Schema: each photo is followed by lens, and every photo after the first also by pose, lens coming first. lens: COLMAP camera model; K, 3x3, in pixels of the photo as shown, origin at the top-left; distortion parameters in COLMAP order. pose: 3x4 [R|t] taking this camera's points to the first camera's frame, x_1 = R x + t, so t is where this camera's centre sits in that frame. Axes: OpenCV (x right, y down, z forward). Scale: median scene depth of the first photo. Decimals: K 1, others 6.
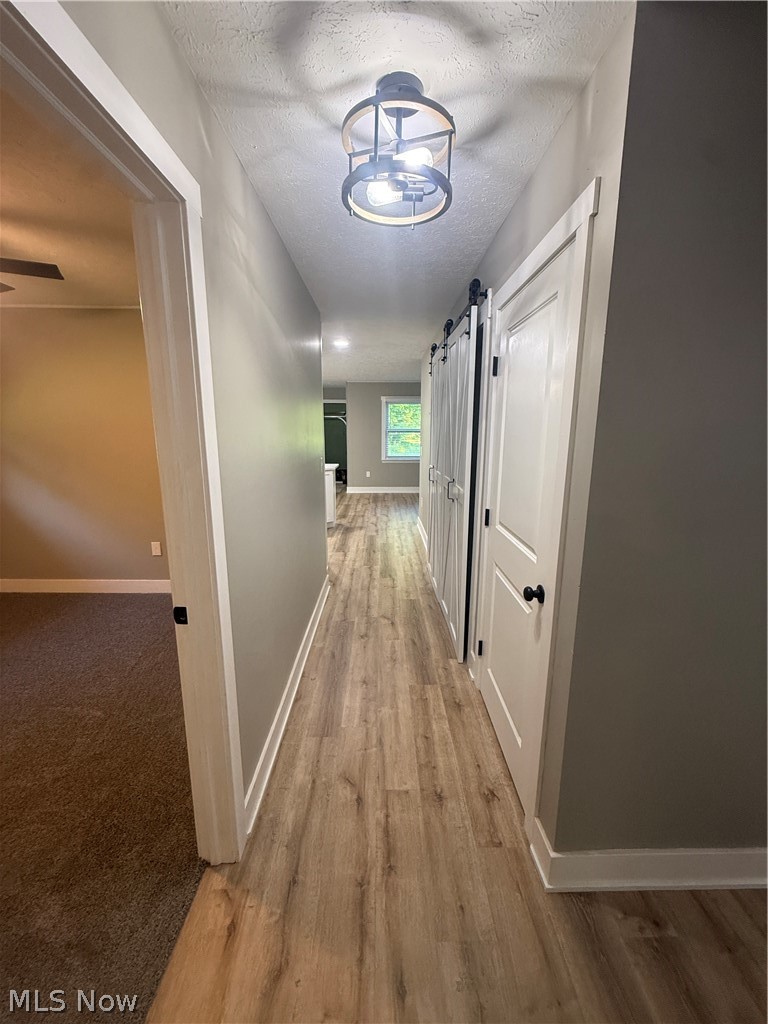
lens RADIAL K [[406.5, 0, 384.3], [0, 406.5, 507.1], [0, 0, 1]] dist [-0.001787, -0.000053]
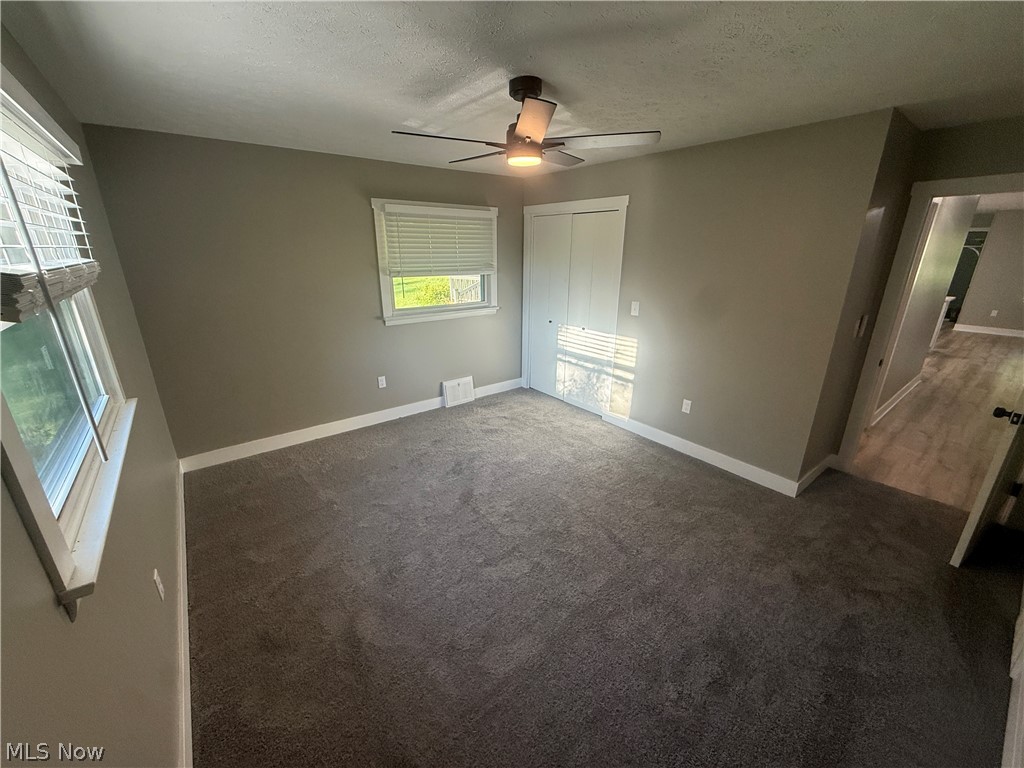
lens RADIAL K [[406.5, 0, 507.7], [0, 406.5, 383.0], [0, 0, 1]] dist [-0.001787, -0.000053]
pose [[0.604084, 0.252915, -0.755722, 0.050667], [-0.157751, 0.967488, 0.197689, 0.115107], [0.781151, -0.000205, 0.624342, -0.763329]]
